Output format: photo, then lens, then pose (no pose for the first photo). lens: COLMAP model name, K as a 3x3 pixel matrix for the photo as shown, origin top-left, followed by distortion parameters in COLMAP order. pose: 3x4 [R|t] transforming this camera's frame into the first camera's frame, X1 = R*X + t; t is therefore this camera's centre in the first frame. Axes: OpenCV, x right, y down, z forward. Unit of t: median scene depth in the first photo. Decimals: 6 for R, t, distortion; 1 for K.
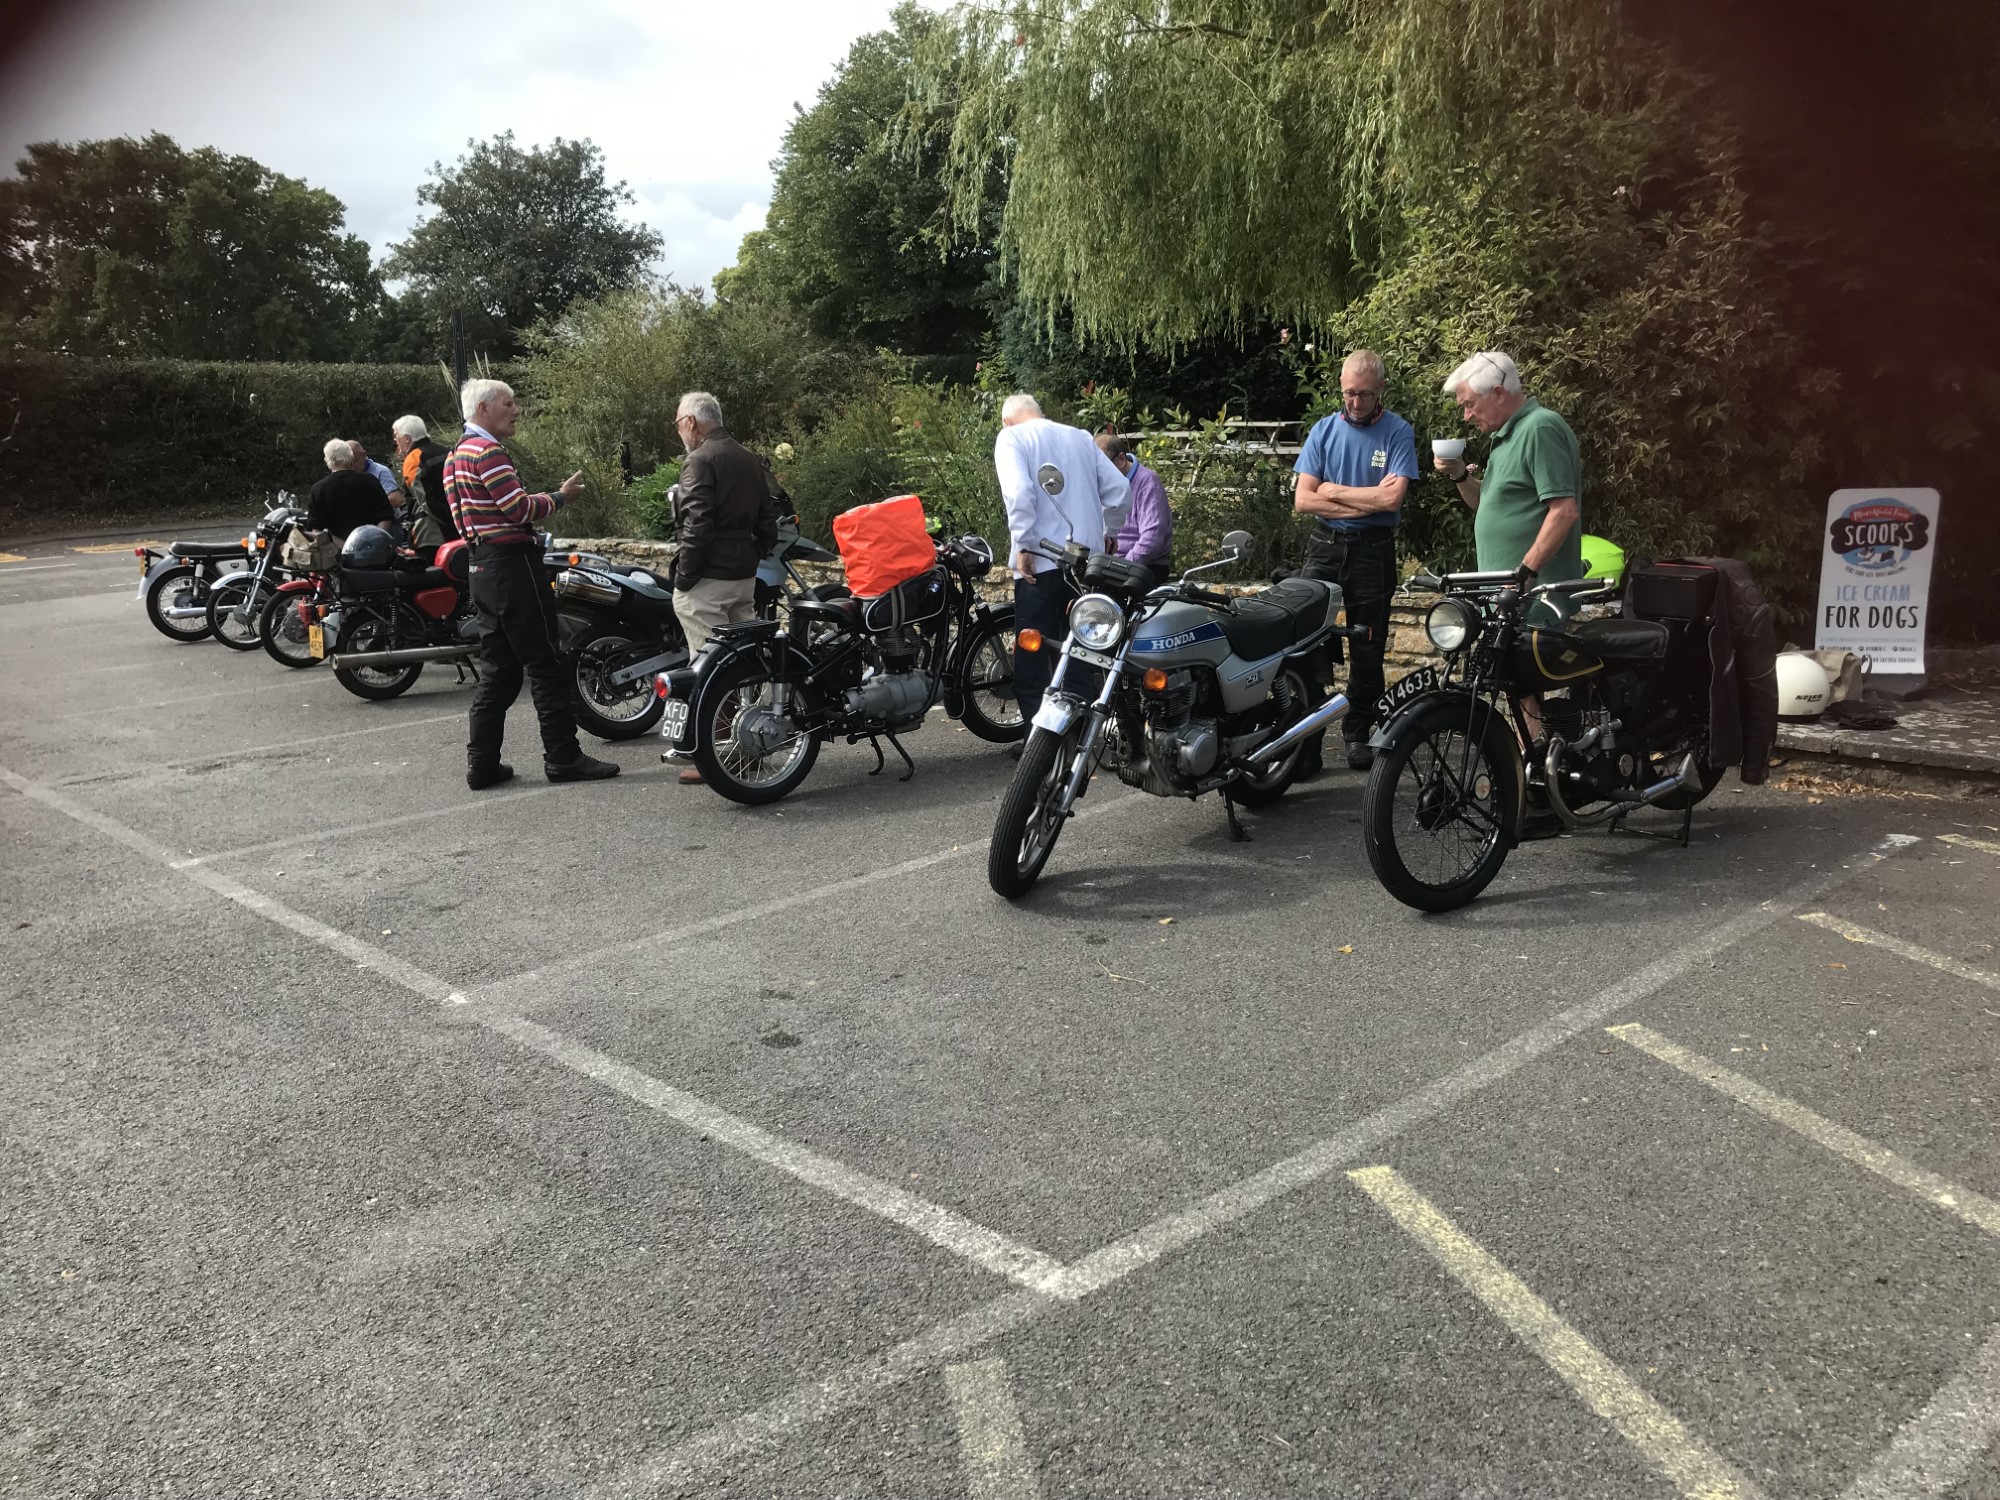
lens RADIAL K [[1639.9, 0, 999.1], [0, 1639.9, 746.8], [0, 0, 1]] dist [0.037944, -0.038343]
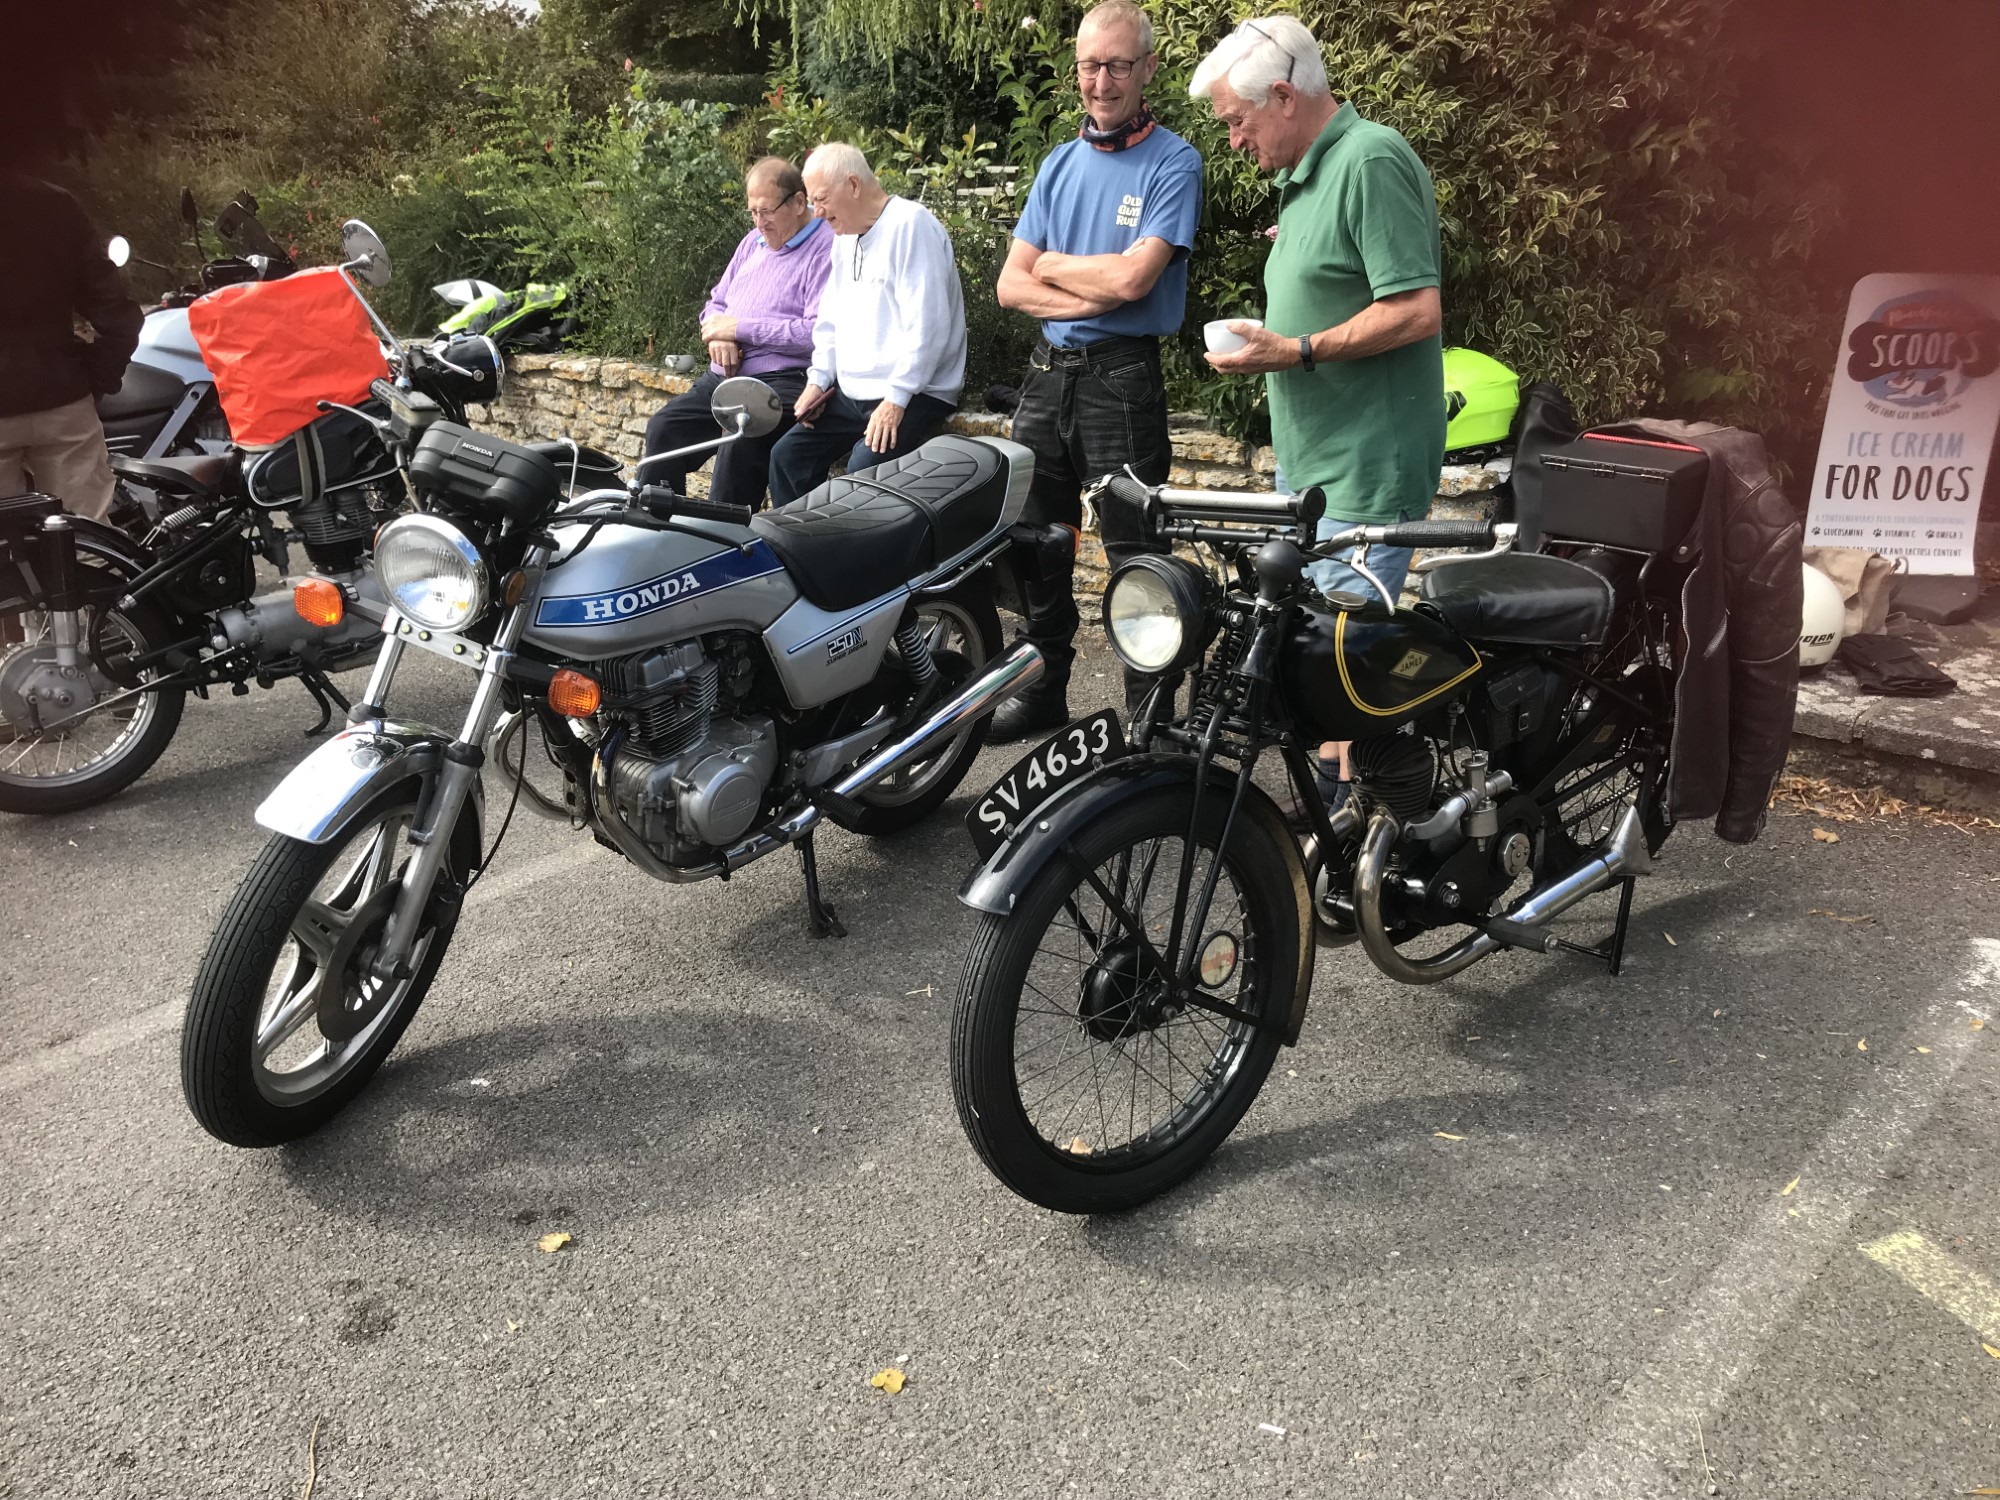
lens RADIAL K [[1639.9, 0, 985.9], [0, 1639.9, 737.4], [0, 0, 1]] dist [0.037944, -0.038343]
pose [[0.997666, -0.012193, 0.067179, 0.143243], [0.002427, 0.989635, 0.143583, -0.076038], [-0.068233, -0.143085, 0.987355, 0.401495]]
